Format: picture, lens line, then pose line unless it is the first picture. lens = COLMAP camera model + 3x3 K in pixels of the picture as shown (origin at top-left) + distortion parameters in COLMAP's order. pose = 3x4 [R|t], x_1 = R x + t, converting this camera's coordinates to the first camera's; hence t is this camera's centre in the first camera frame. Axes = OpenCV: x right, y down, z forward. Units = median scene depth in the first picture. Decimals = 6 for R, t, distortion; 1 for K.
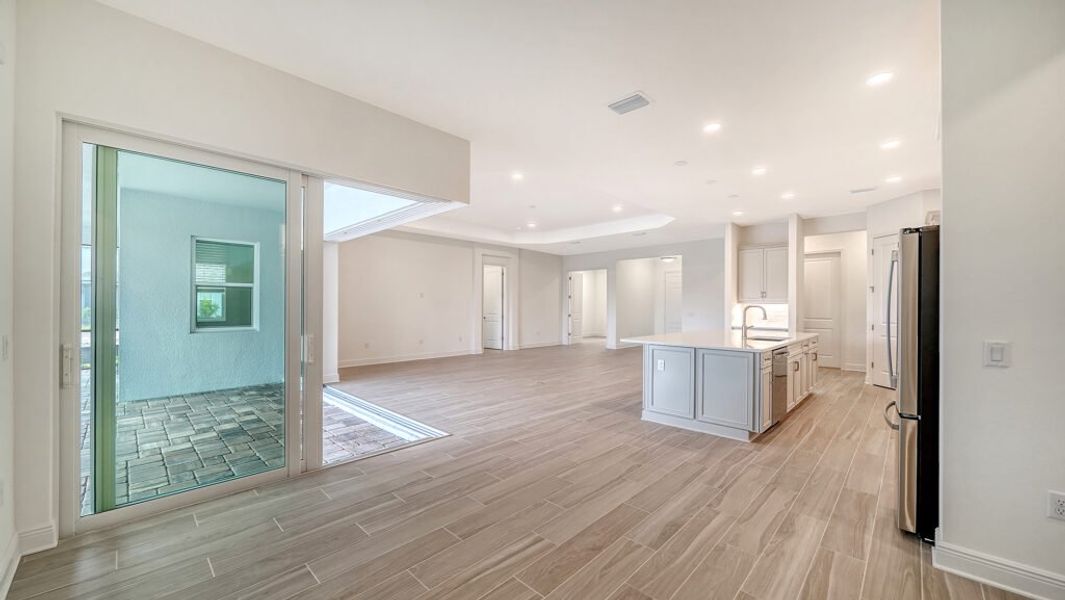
lens RADIAL K [[402.1, 0, 528.7], [0, 402.1, 305.0], [0, 0, 1]] dist [0.000822, 0.000051]
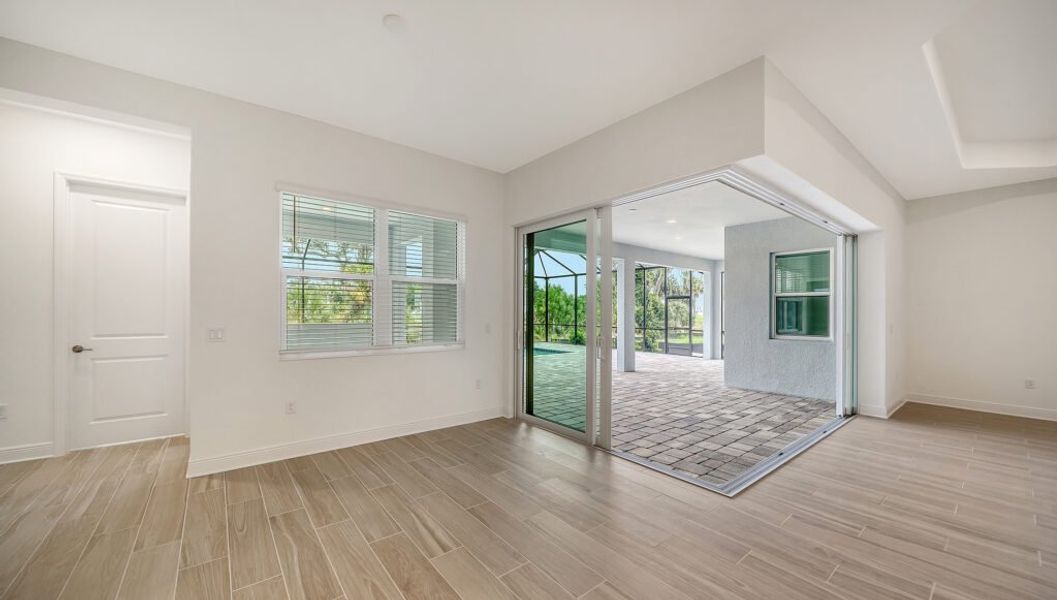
lens RADIAL K [[389.3, 0, 527.9], [0, 389.3, 307.4], [0, 0, 1]] dist [-0.001560, -0.000185]
pose [[-0.124094, -0.015838, -0.992144, 0.331805], [-0.006956, 0.999862, -0.015091, 0.002920], [0.992246, 0.005029, -0.124187, 0.458610]]
